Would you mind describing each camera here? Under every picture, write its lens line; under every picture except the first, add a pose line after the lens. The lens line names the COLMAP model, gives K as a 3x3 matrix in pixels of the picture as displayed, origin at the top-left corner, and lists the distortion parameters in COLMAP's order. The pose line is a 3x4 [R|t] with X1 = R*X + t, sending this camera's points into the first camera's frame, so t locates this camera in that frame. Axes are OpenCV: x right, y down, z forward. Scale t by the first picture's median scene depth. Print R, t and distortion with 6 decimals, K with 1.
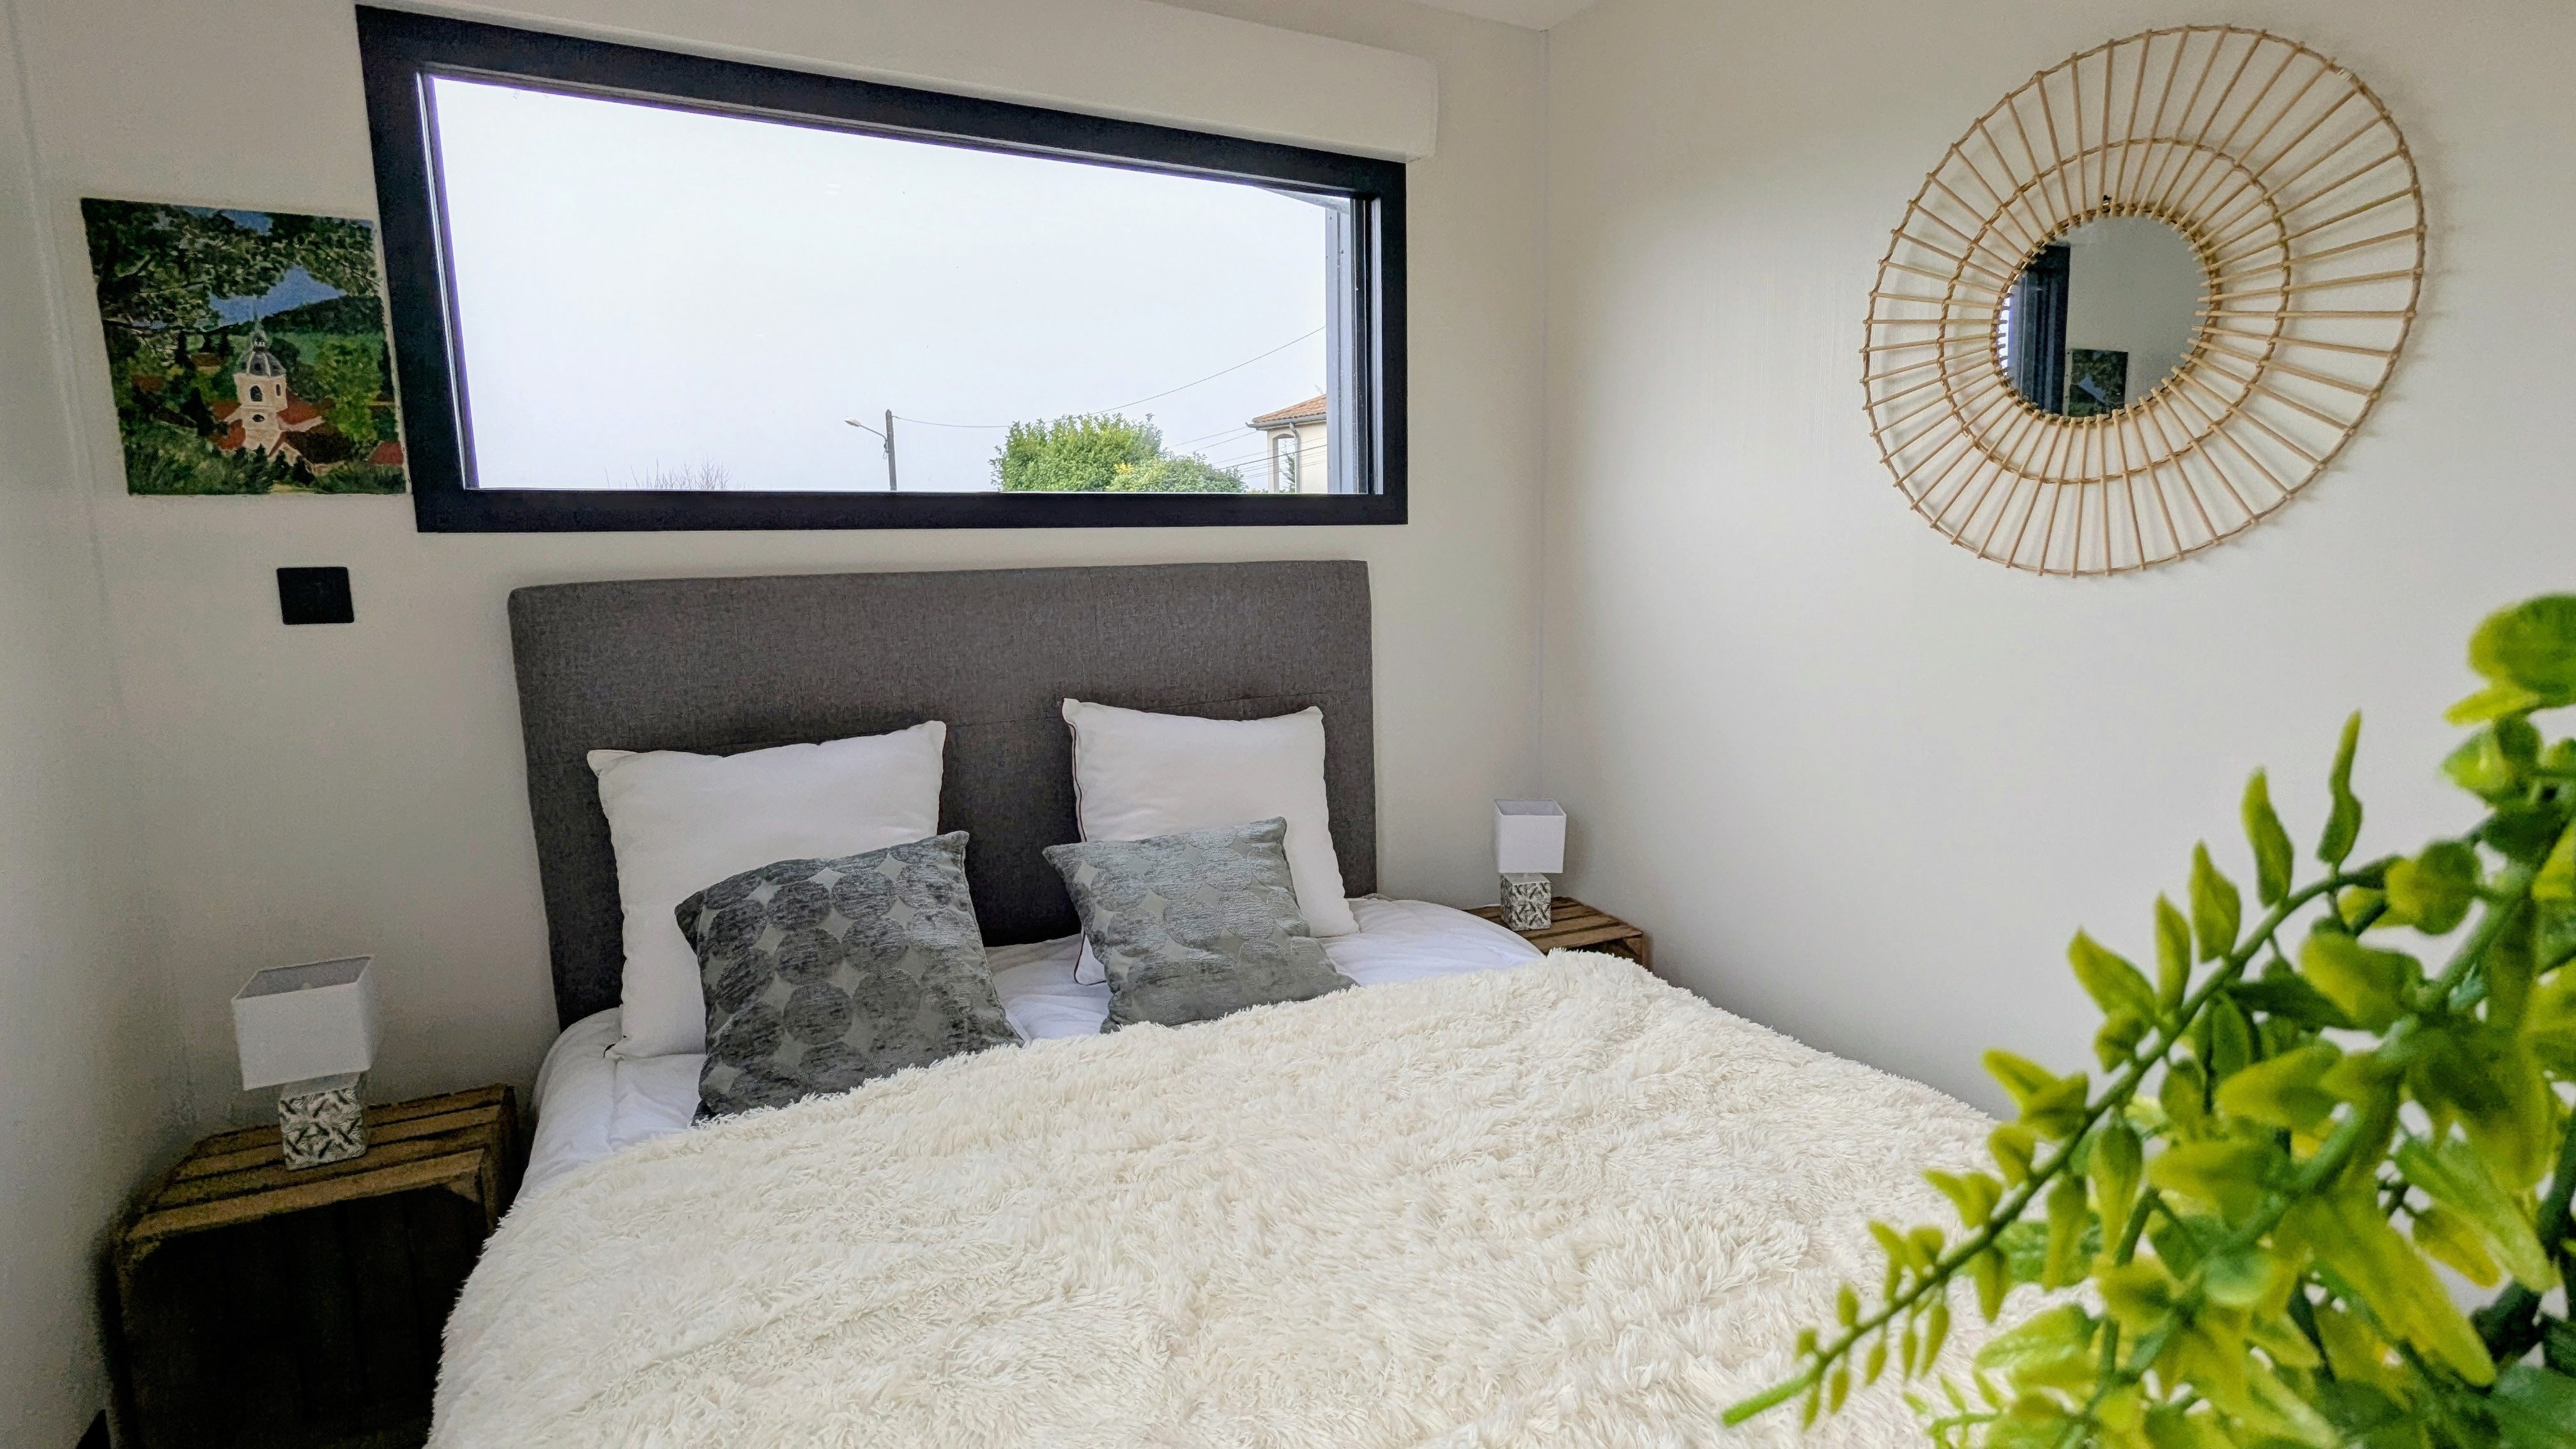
lens RADIAL K [[1212.0, 0, 1299.6], [0, 1212.0, 716.9], [0, 0, 1]] dist [-0.004103, -0.000662]
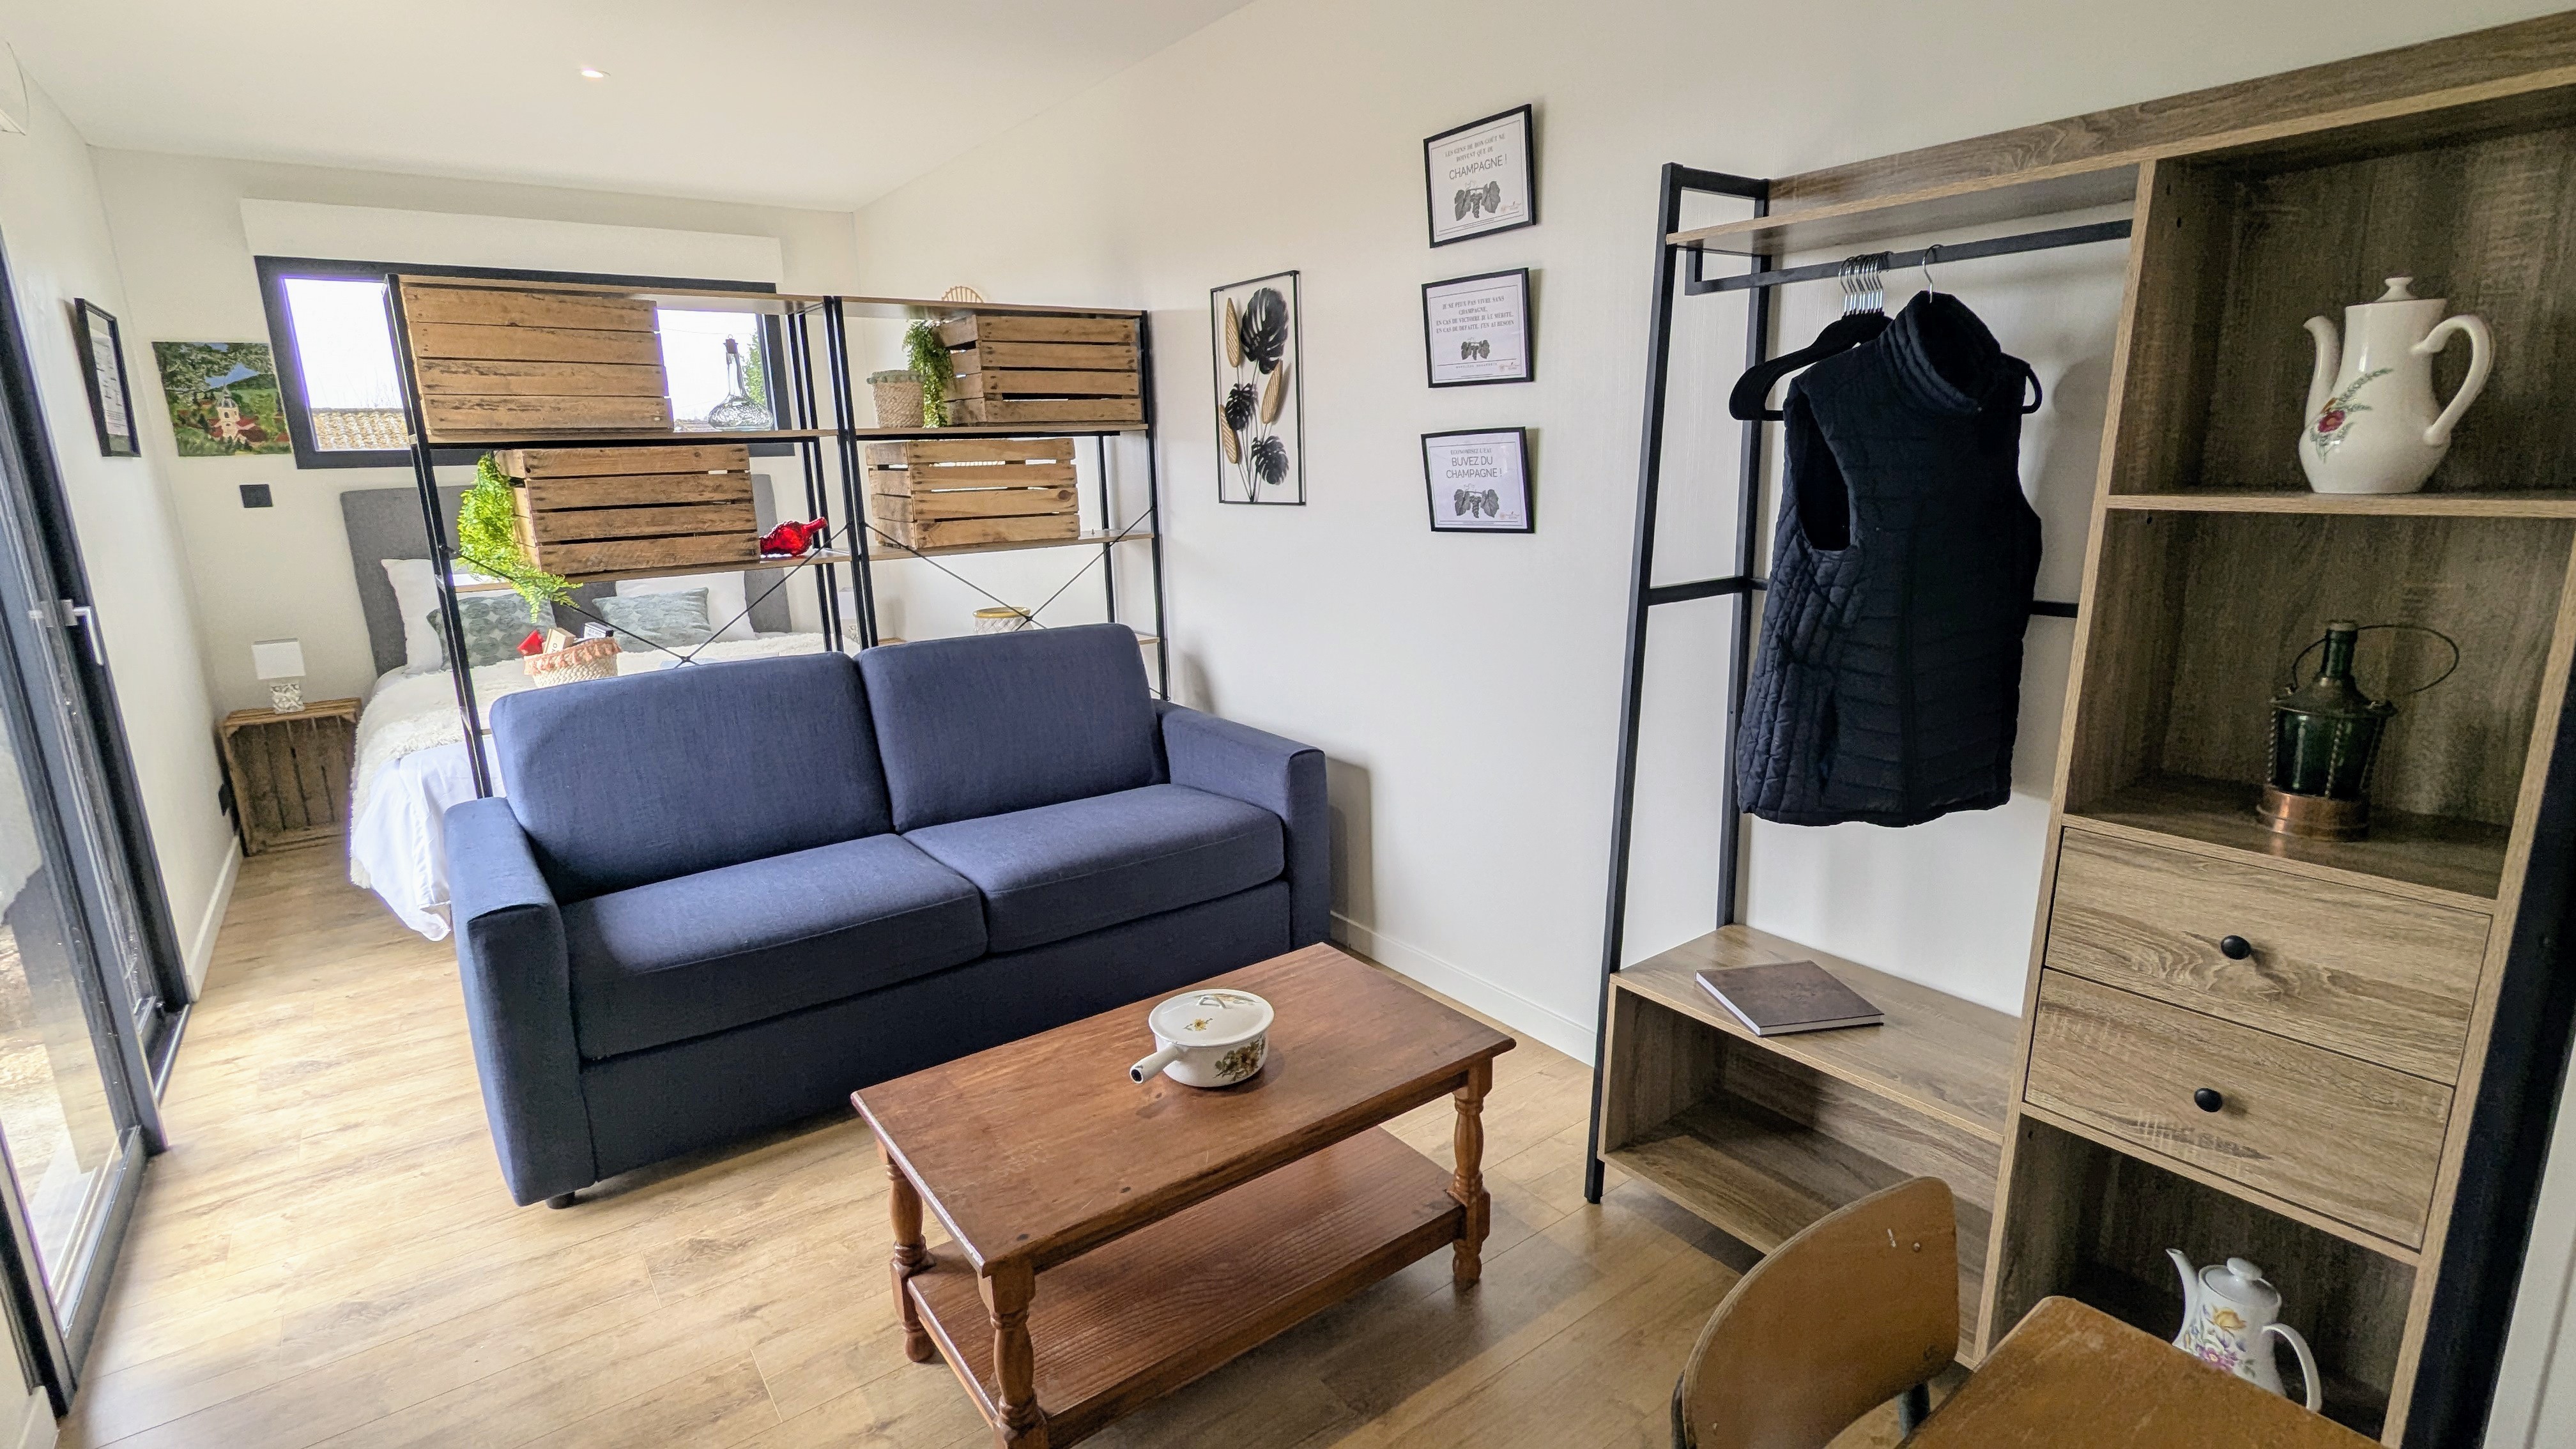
lens RADIAL K [[1212.0, 0, 1291.1], [0, 1212.0, 729.9], [0, 0, 1]] dist [-0.004103, -0.000662]
pose [[0.988764, -0.042454, 0.143333, 0.925073], [0.029254, 0.995239, 0.092975, 0.212910], [-0.146598, -0.087738, 0.985298, -1.827721]]
